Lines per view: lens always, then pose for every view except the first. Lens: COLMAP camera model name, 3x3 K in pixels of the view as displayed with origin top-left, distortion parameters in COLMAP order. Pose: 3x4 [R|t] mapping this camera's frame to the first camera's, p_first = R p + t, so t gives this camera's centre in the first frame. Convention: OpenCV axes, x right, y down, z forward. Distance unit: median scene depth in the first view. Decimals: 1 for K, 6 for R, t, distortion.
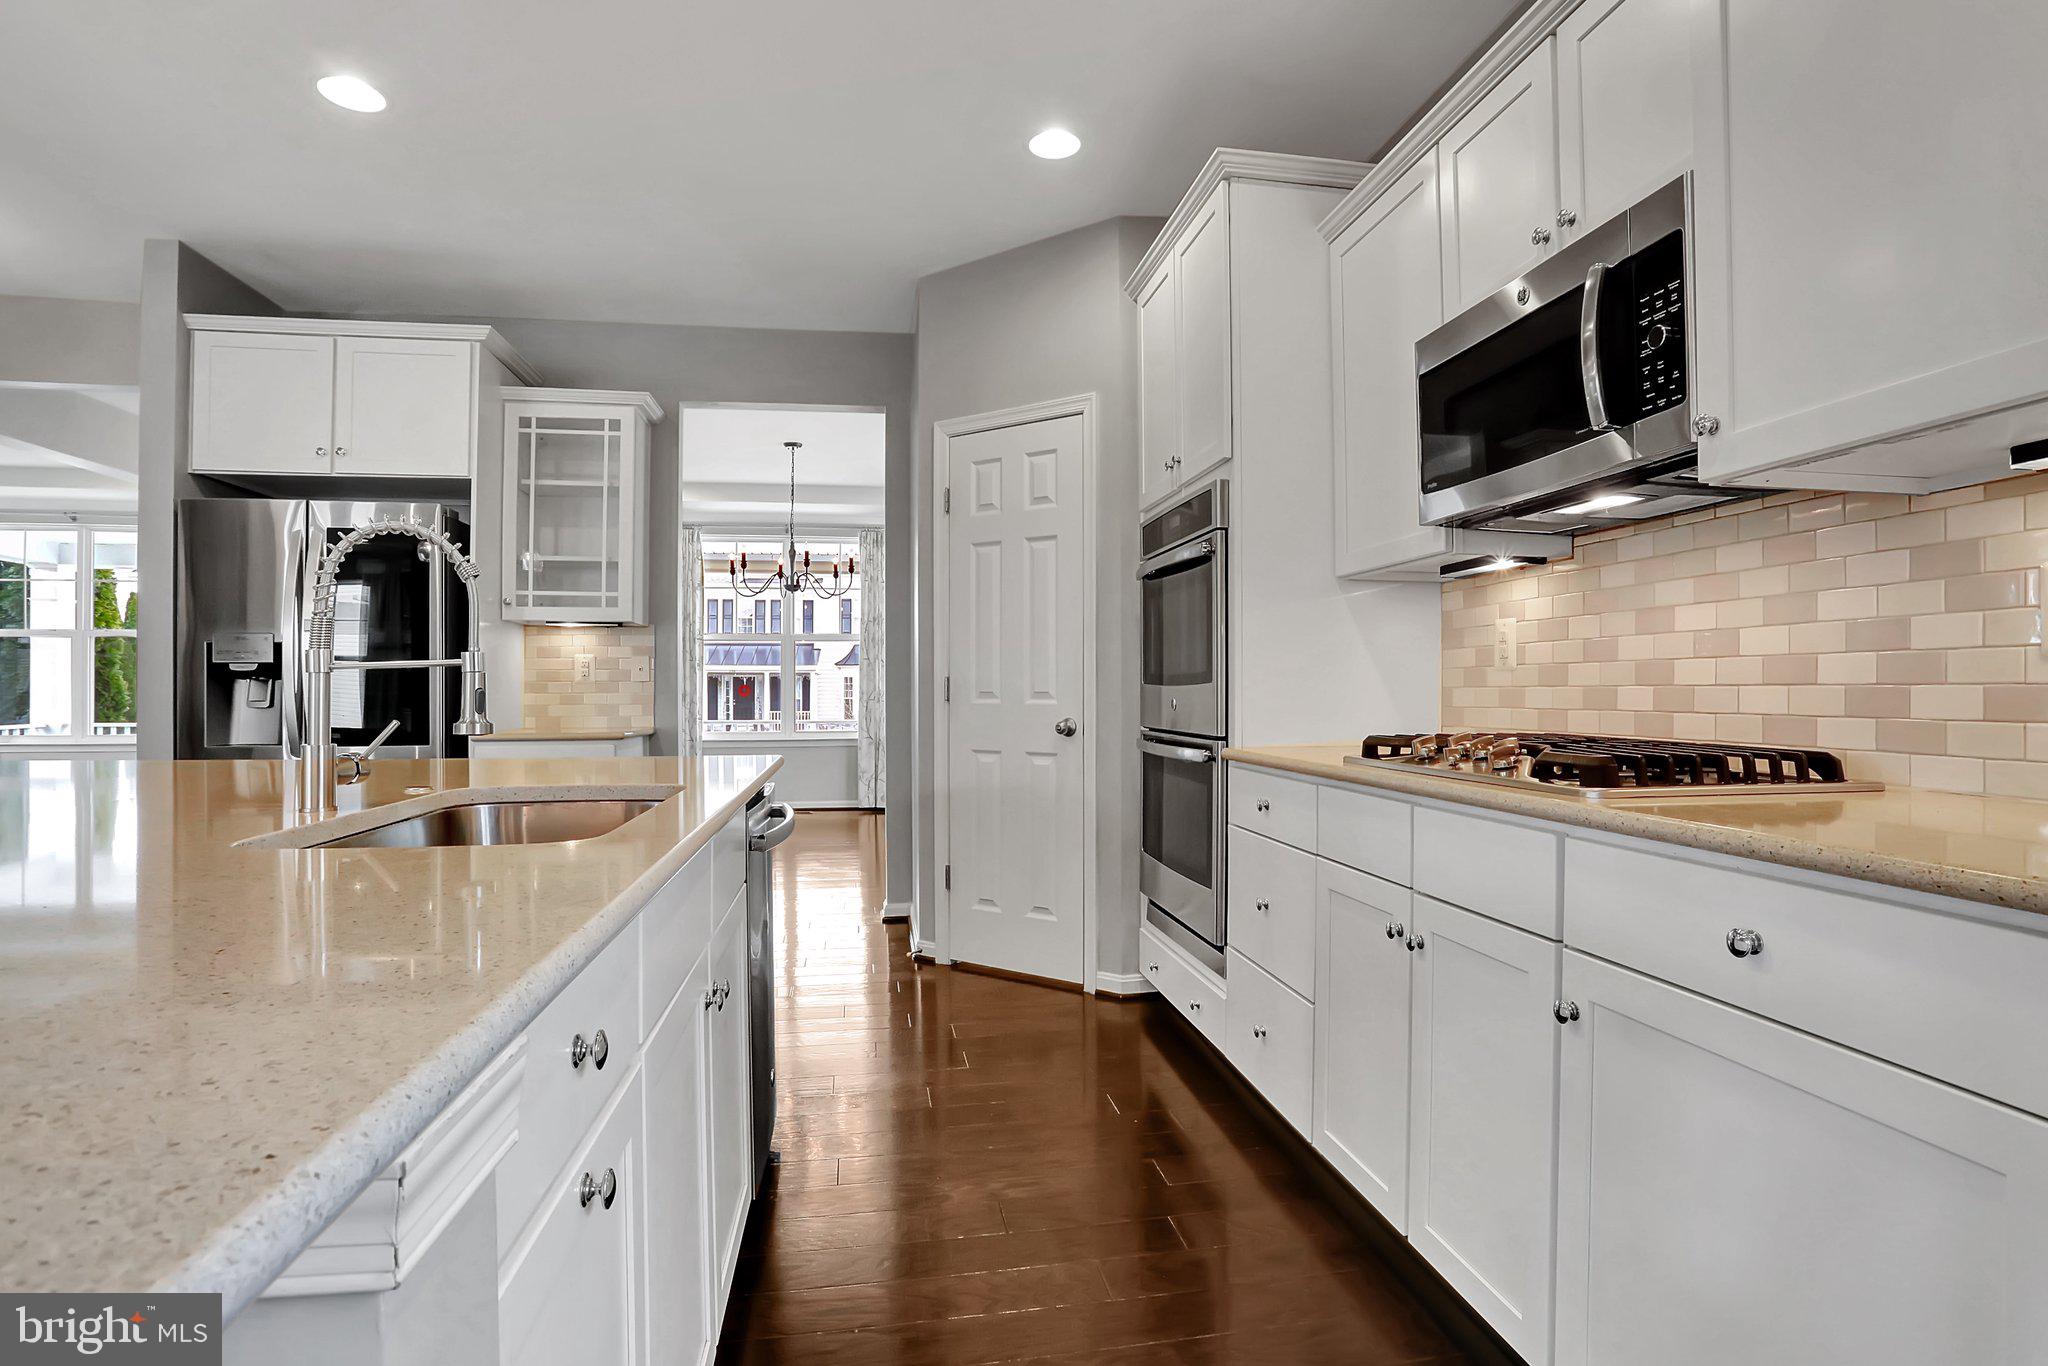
lens RADIAL K [[983.1, 0, 1024.0], [0, 983.1, 683.0], [0, 0, 1]] dist [0.000823, 0.000116]
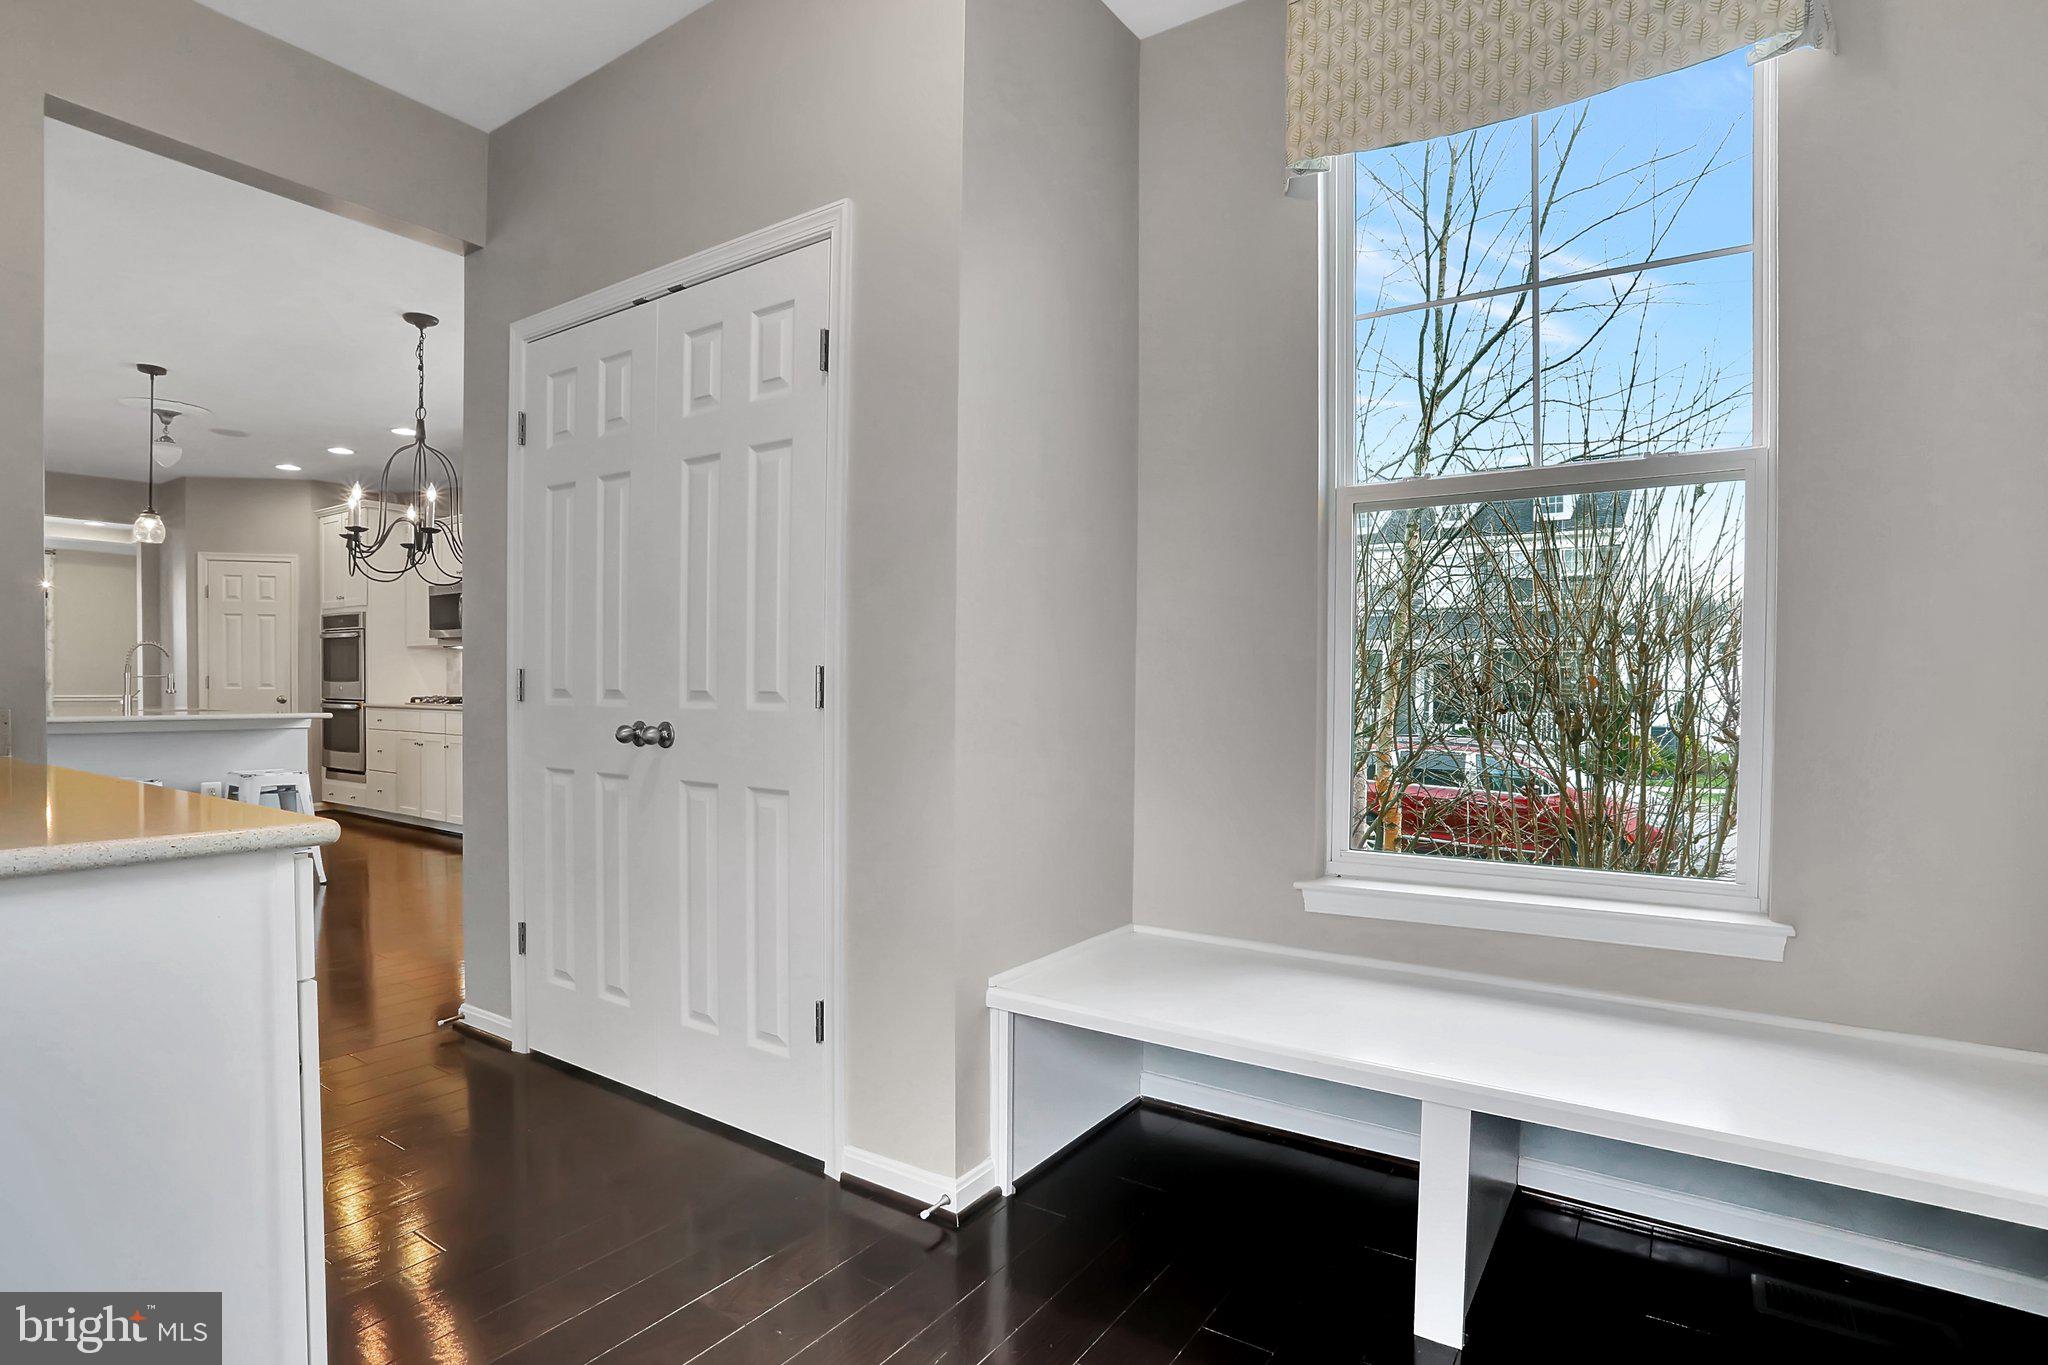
lens RADIAL K [[1013.0, 0, 1024.0], [0, 1013.0, 682.5], [0, 0, 1]] dist [-0.000337, -0.000069]
pose [[0.689875, 0.002808, 0.723923, -0.612421], [-0.008445, 0.999956, 0.004169, -0.025827], [-0.723879, -0.008990, 0.689868, -2.459593]]
